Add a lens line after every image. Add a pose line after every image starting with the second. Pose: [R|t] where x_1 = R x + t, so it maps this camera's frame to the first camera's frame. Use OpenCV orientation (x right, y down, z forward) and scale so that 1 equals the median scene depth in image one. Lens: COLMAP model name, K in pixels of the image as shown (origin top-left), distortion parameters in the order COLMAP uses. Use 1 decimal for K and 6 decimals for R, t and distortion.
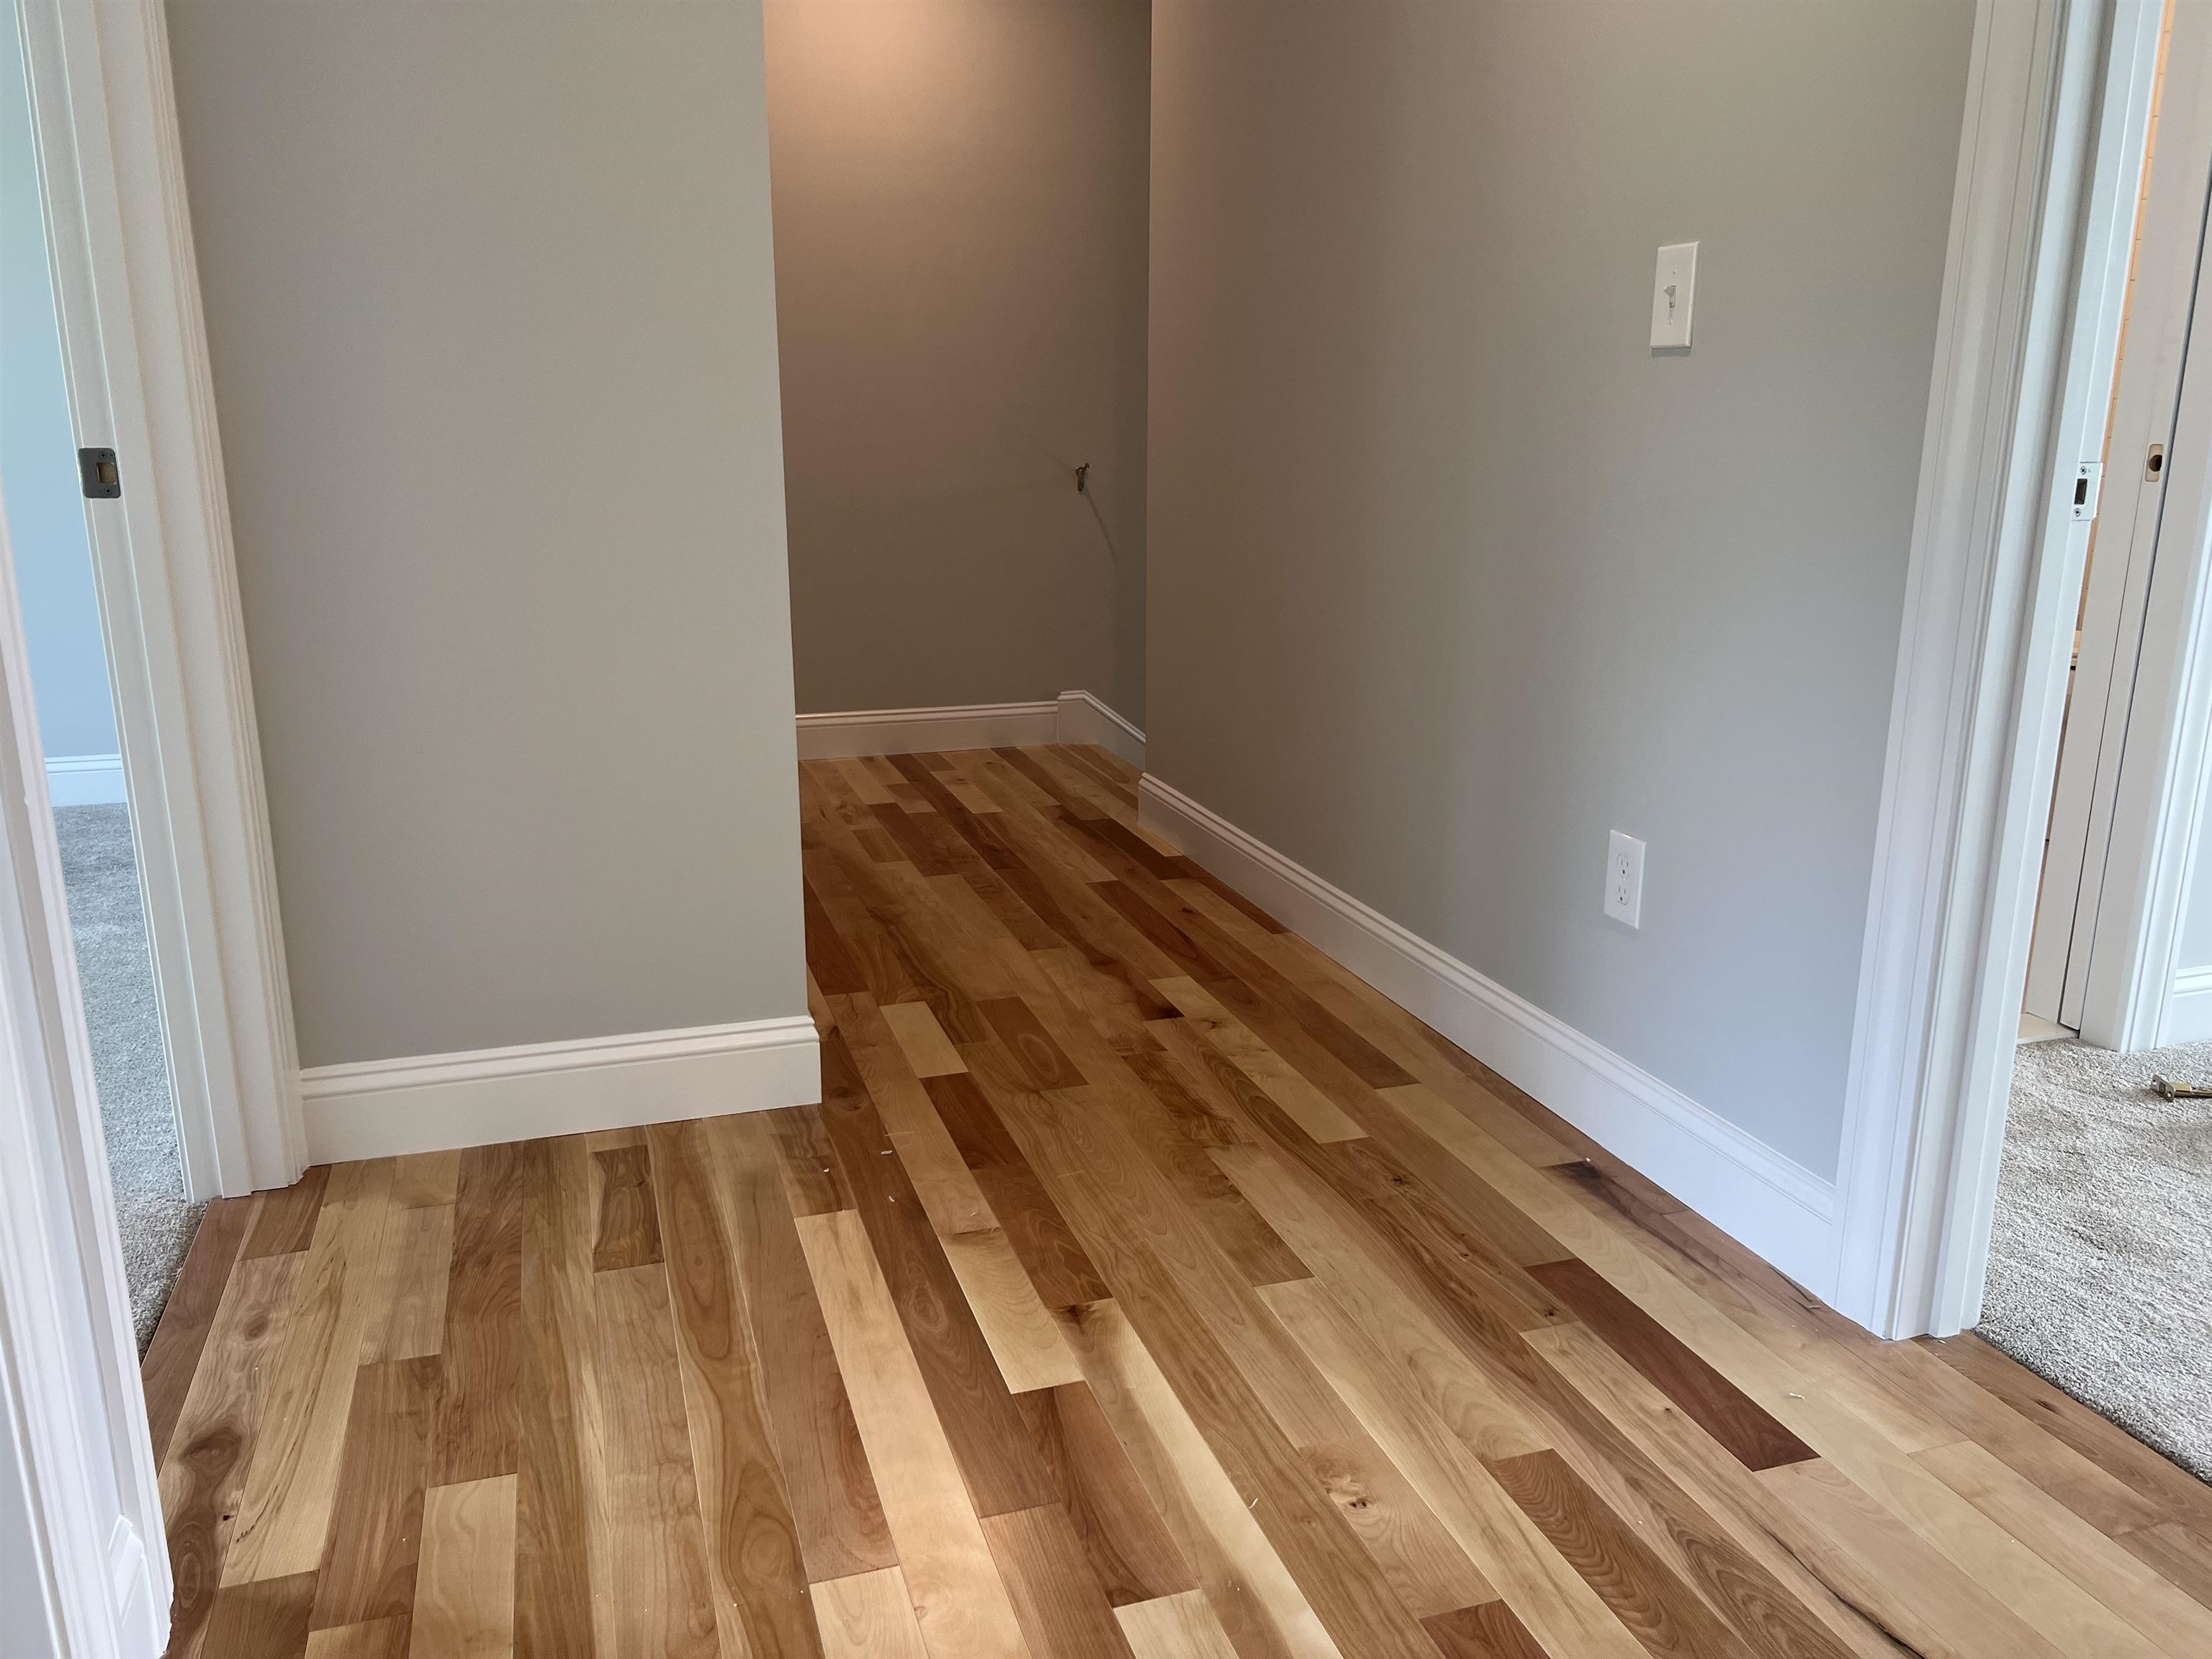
lens RADIAL K [[1664.7, 0, 1106.4], [0, 1664.7, 831.5], [0, 0, 1]] dist [0.004308, 0.000953]
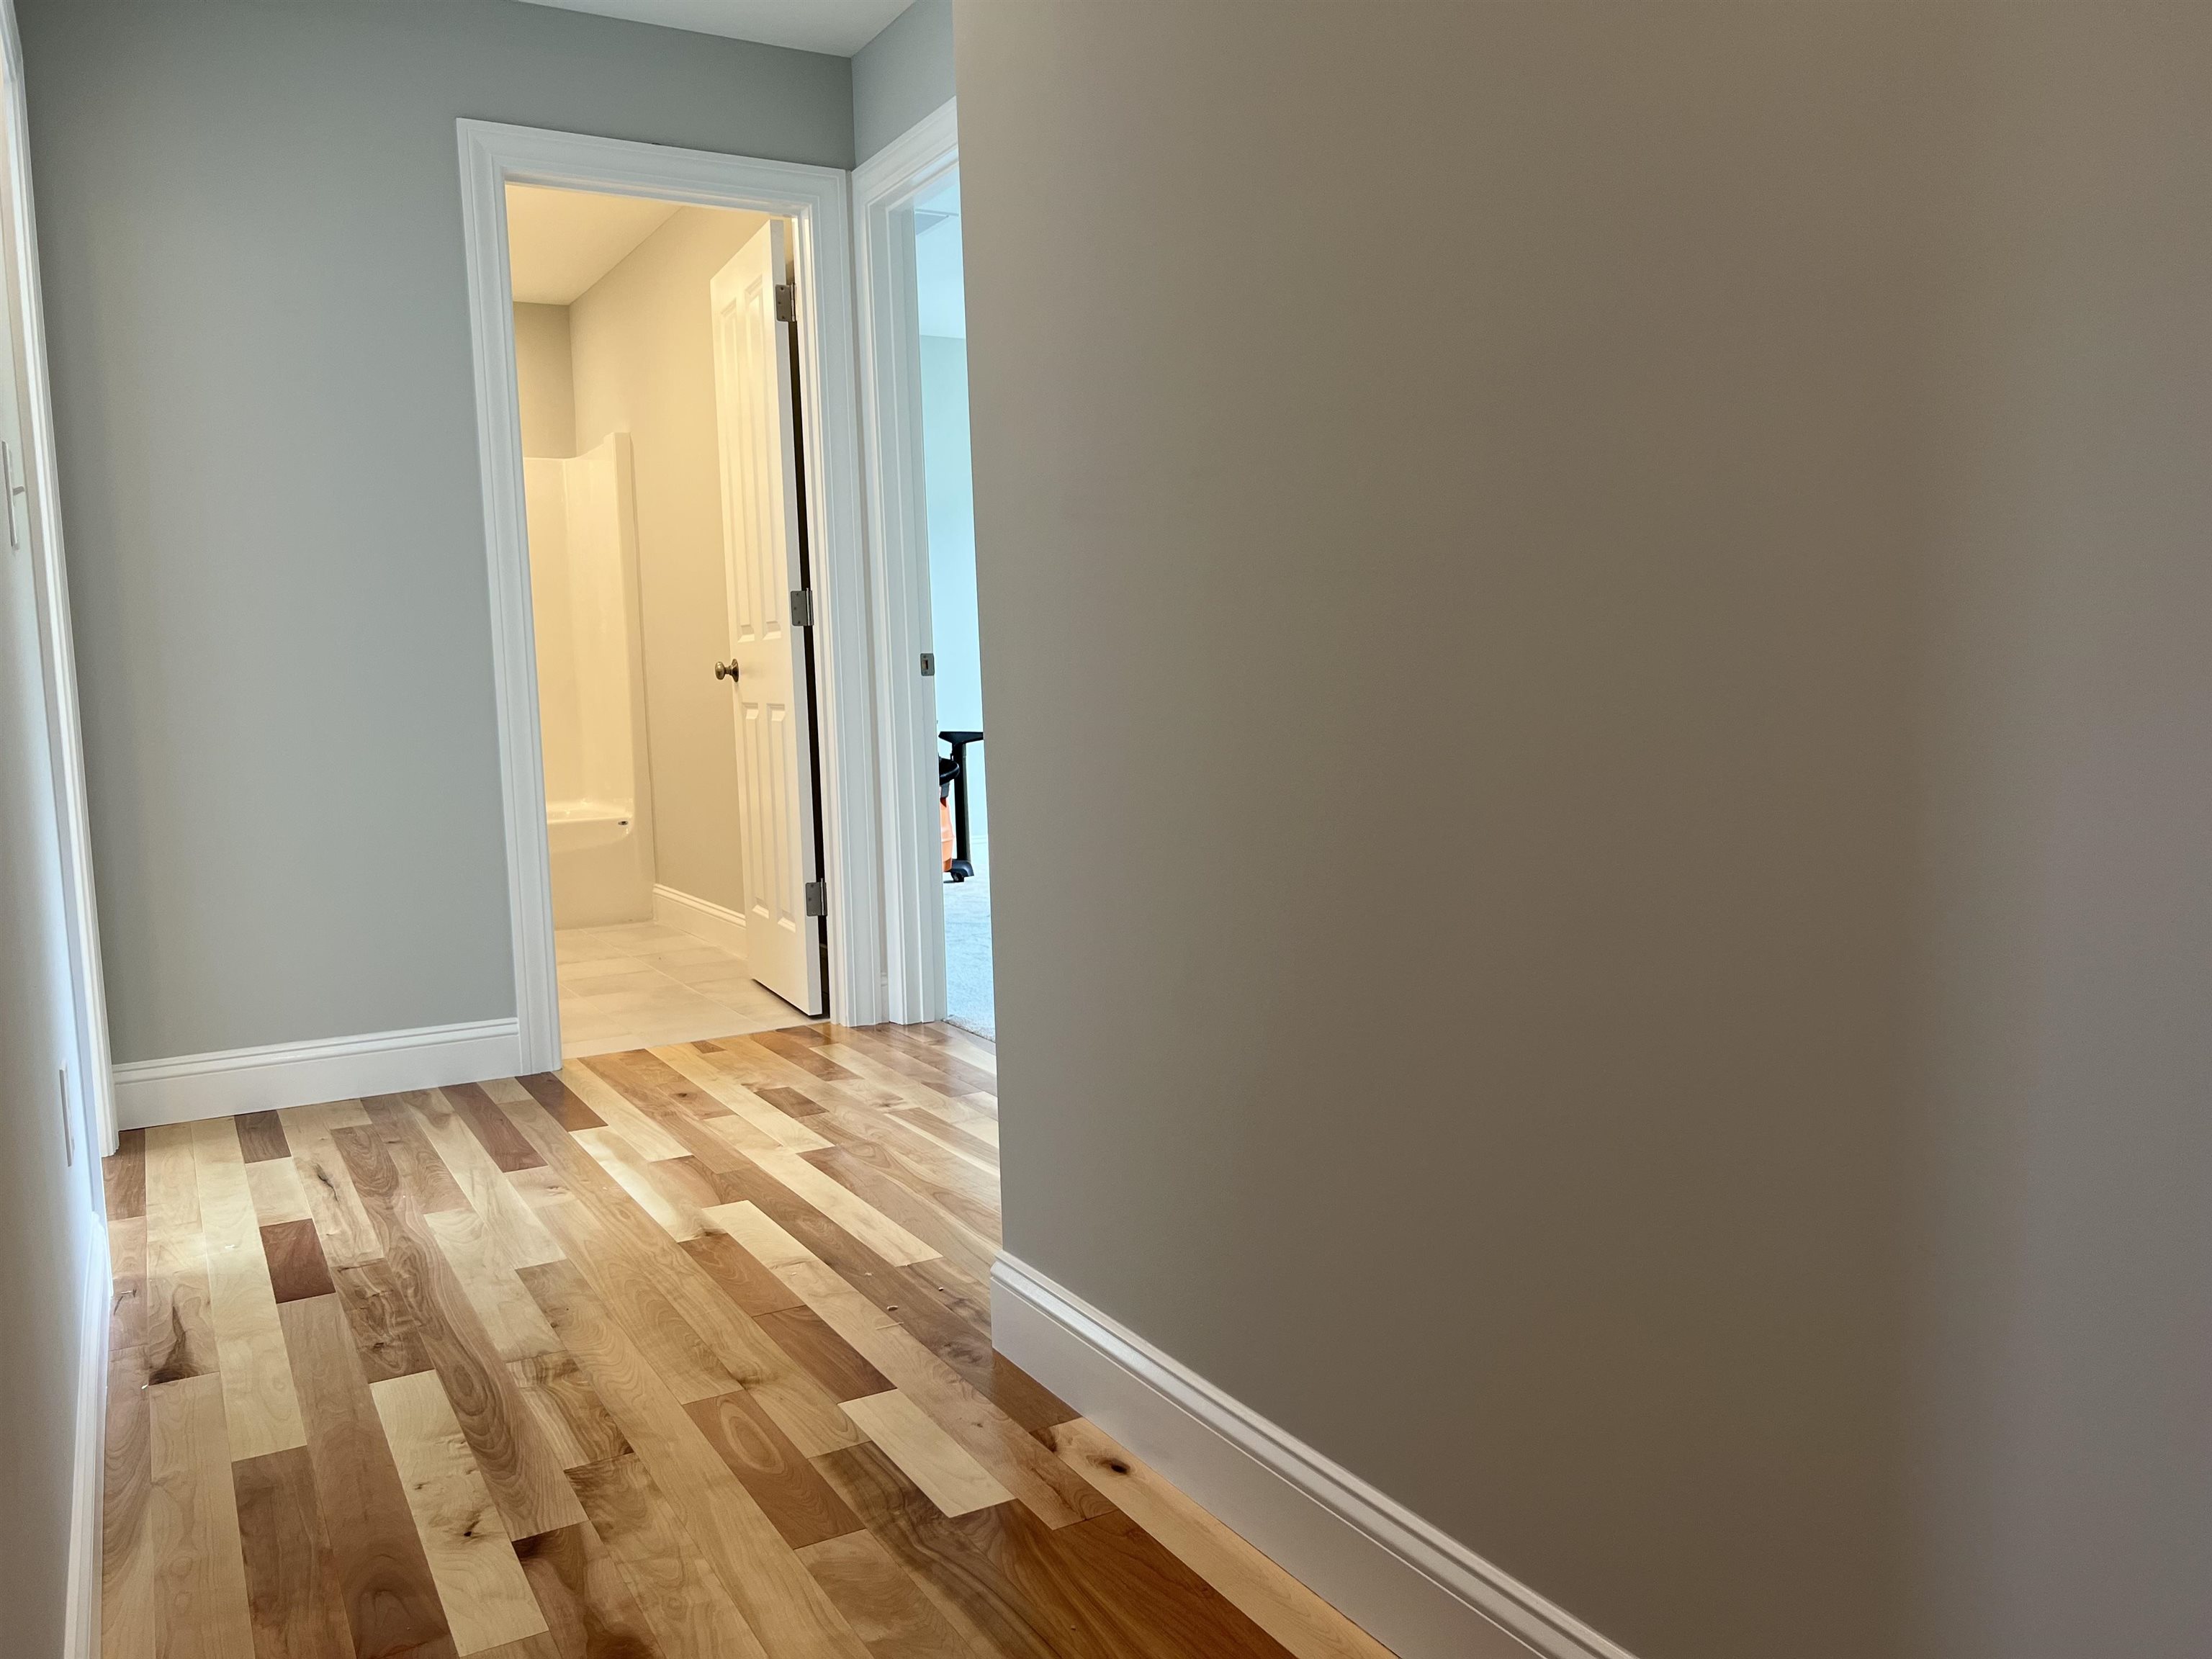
lens RADIAL K [[1664.7, 0, 1107.3], [0, 1664.7, 831.3], [0, 0, 1]] dist [0.004308, 0.000953]
pose [[-0.978399, 0.045236, -0.201717, -0.080873], [-0.024126, 0.944113, 0.328739, -0.502031], [0.205315, 0.326504, -0.922627, 2.230841]]
